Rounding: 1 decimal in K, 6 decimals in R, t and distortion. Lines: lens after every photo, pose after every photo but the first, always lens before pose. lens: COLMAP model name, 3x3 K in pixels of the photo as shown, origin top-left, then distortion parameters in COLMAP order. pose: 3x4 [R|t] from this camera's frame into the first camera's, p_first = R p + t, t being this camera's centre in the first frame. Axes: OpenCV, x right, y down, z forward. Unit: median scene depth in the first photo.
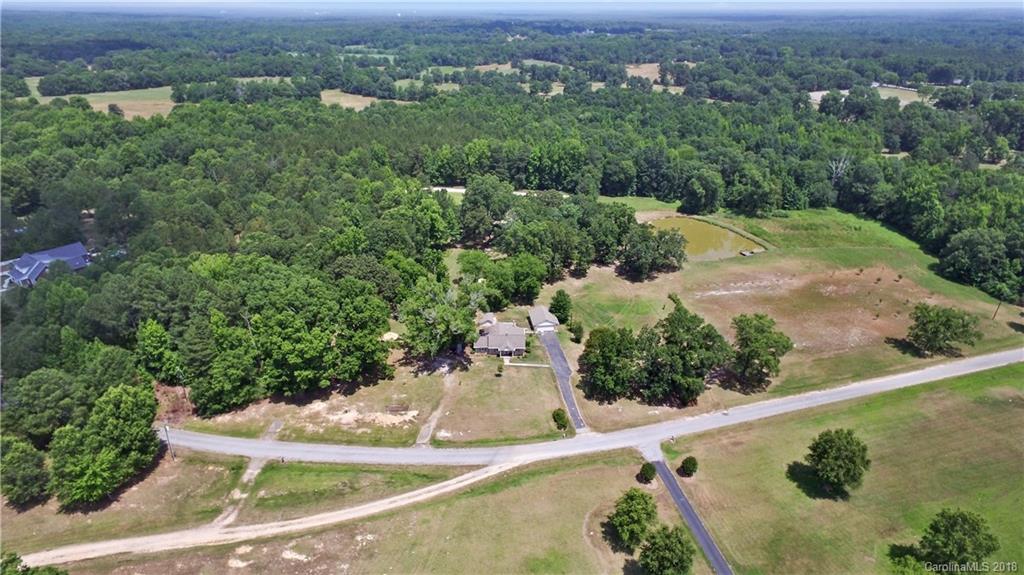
lens RADIAL K [[590.5, 0, 510.5], [0, 590.5, 283.7], [0, 0, 1]] dist [0.006276, 0.002178]
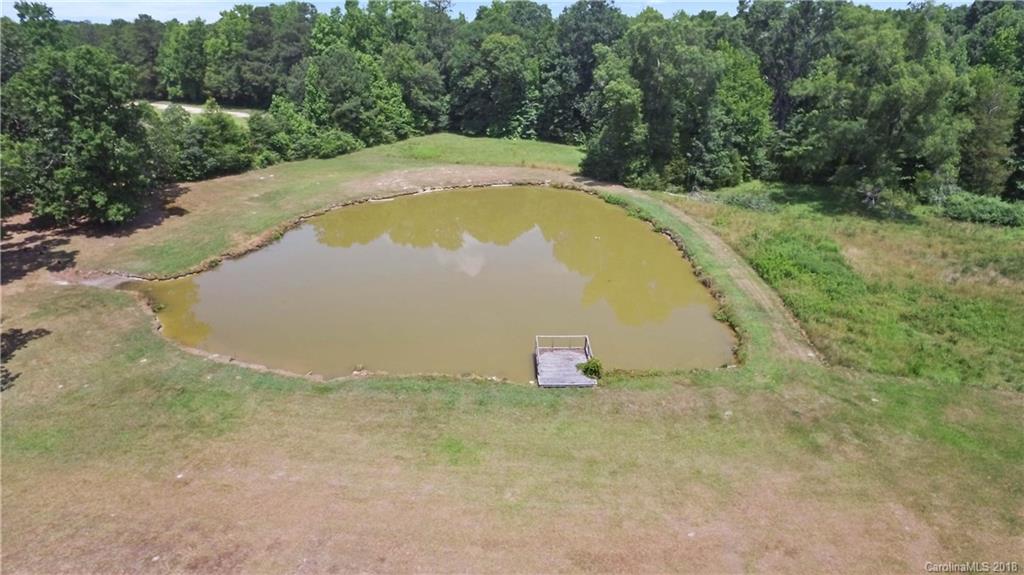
lens RADIAL K [[590.5, 0, 511.0], [0, 590.5, 291.8], [0, 0, 1]] dist [0.006276, 0.002178]
pose [[0.925991, 0.143285, -0.349299, 0.791222], [-0.152282, 0.988336, 0.001722, -0.124626], [0.345471, 0.051598, 0.937010, 1.532941]]
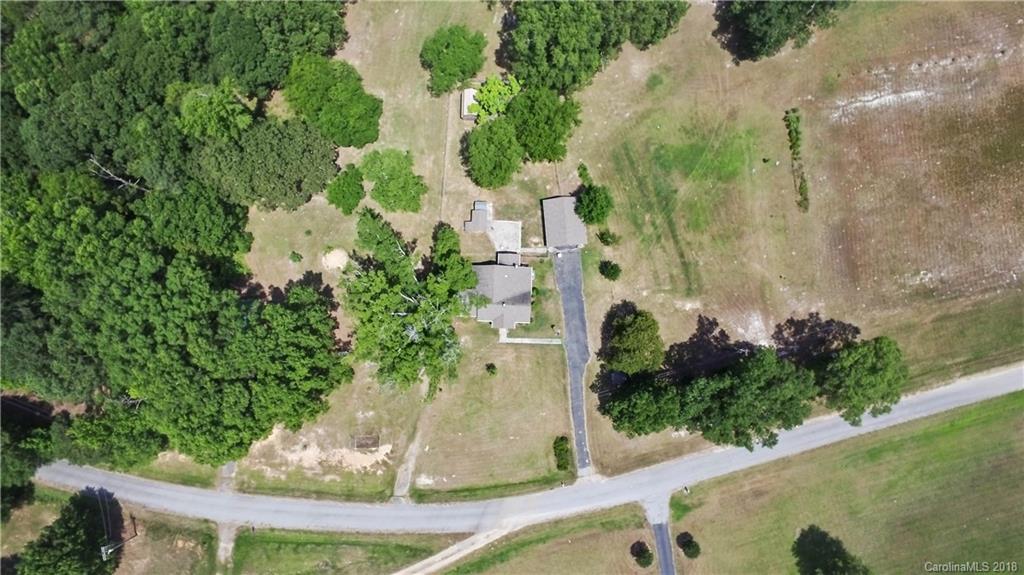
lens RADIAL K [[590.5, 0, 514.0], [0, 590.5, 290.4], [0, 0, 1]] dist [0.006276, 0.002178]
pose [[0.998826, 0.047609, -0.008992, 0.013052], [-0.013744, 0.456378, 0.889680, -0.644909], [0.046460, -0.888511, 0.456496, 0.852020]]
